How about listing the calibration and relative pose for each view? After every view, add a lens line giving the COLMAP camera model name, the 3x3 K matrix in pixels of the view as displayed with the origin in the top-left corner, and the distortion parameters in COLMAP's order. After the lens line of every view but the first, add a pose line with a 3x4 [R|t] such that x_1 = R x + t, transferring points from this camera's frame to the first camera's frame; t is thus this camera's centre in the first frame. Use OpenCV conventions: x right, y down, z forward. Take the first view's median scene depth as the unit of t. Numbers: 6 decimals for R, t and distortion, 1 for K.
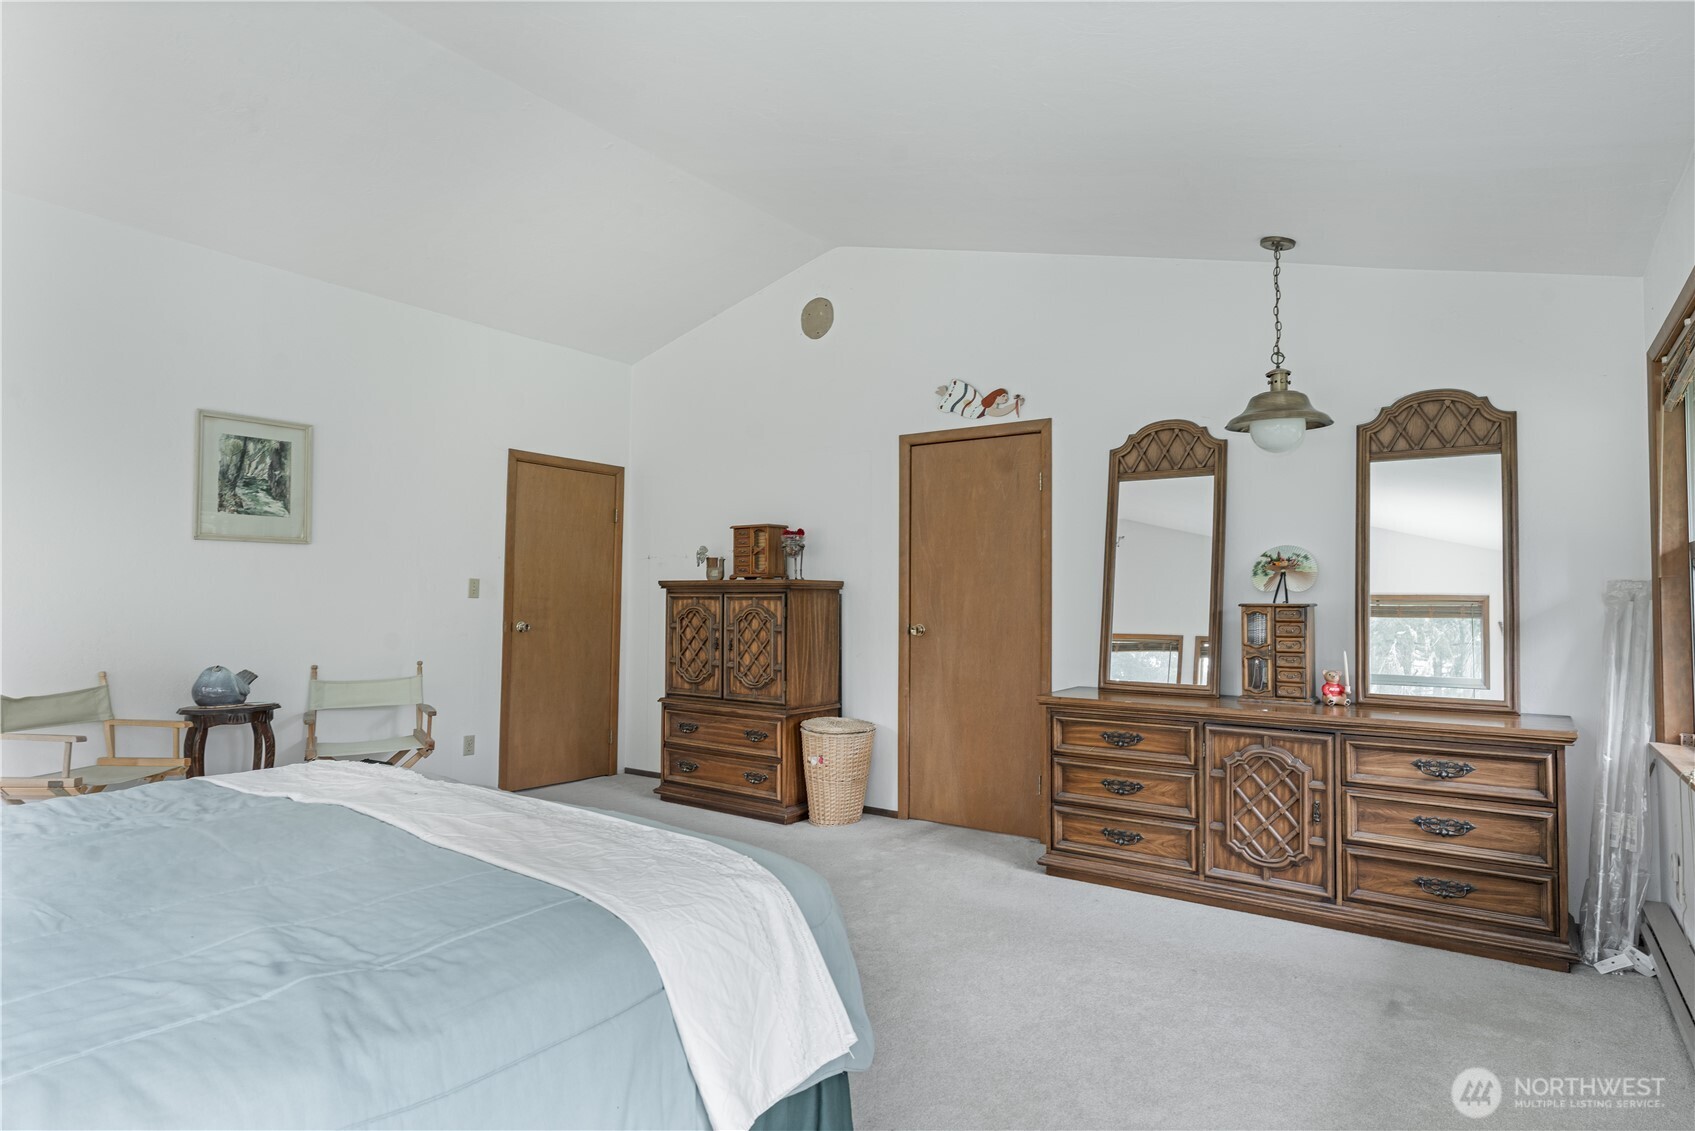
lens RADIAL K [[905.2, 0, 851.7], [0, 905.2, 575.7], [0, 0, 1]] dist [-0.004084, -0.000288]
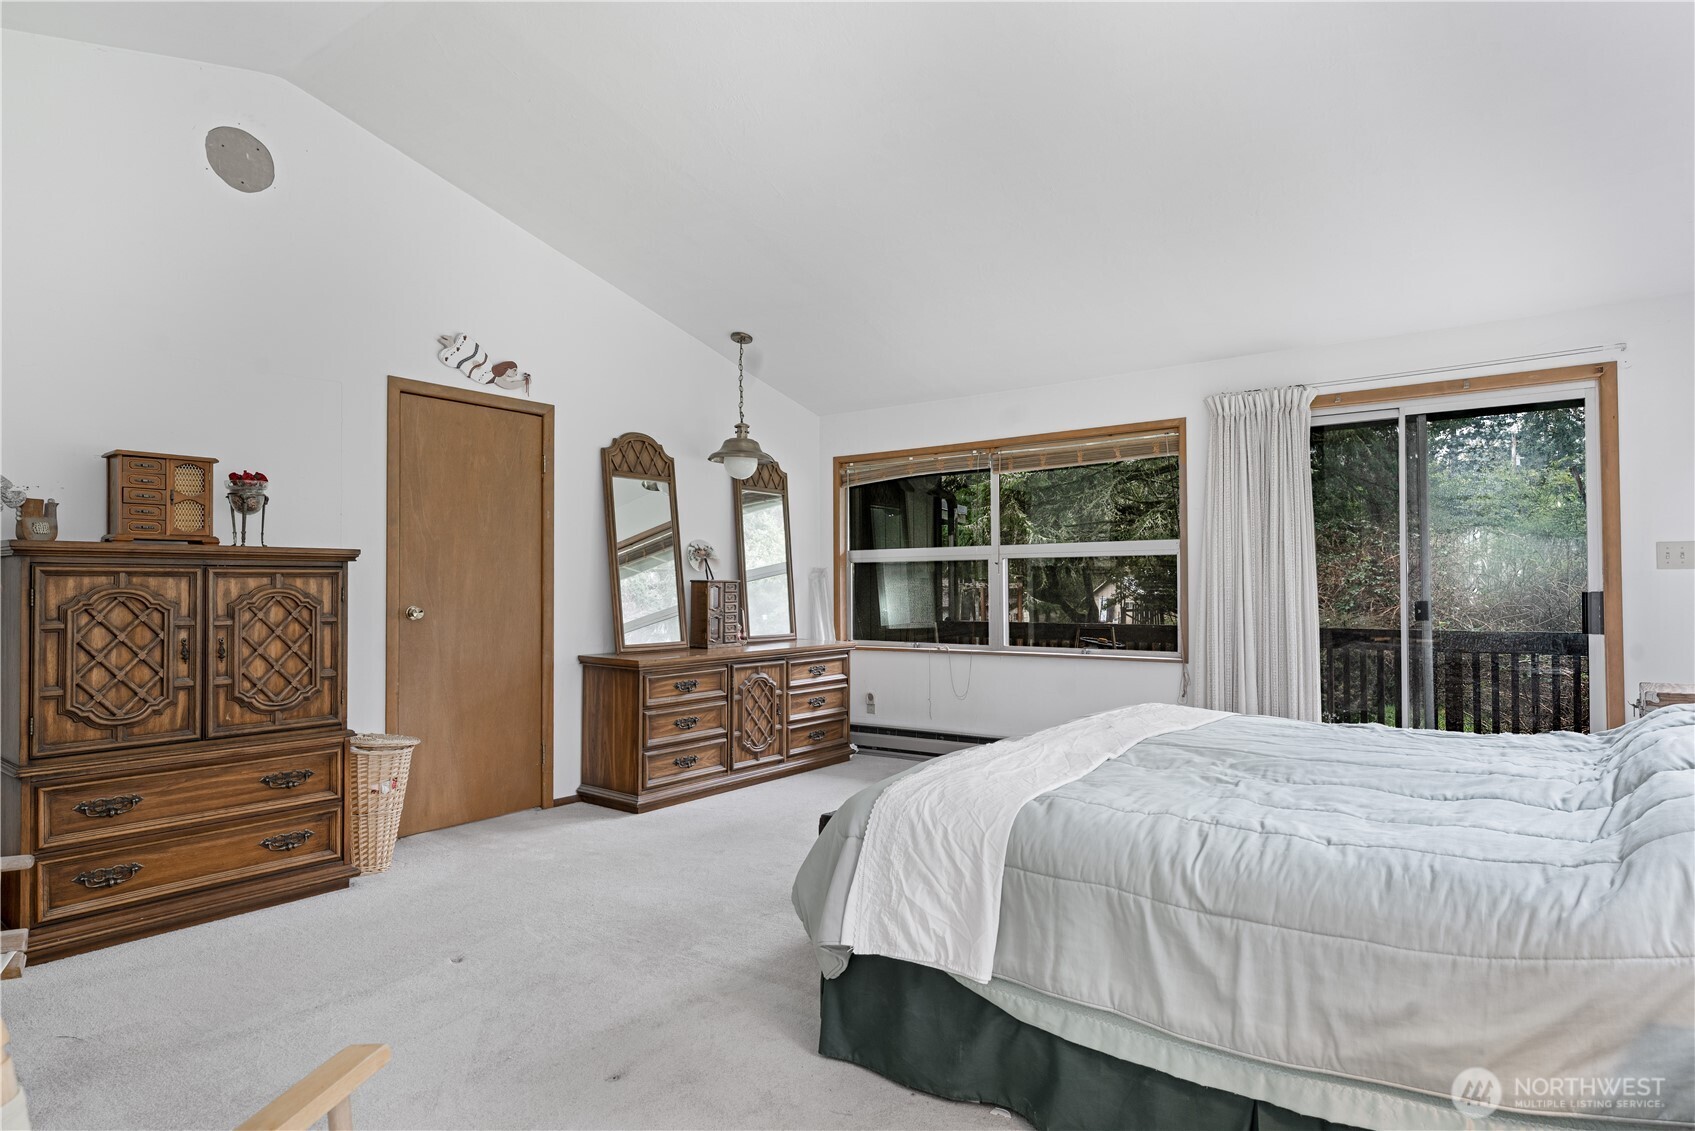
lens RADIAL K [[933.8, 0, 838.3], [0, 933.8, 573.0], [0, 0, 1]] dist [-0.003997, 0.003914]
pose [[0.039069, 0.004611, 0.999226, -0.829237], [-0.028717, 0.999581, -0.003490, 0.015176], [-0.998824, -0.028559, 0.039185, 0.601446]]
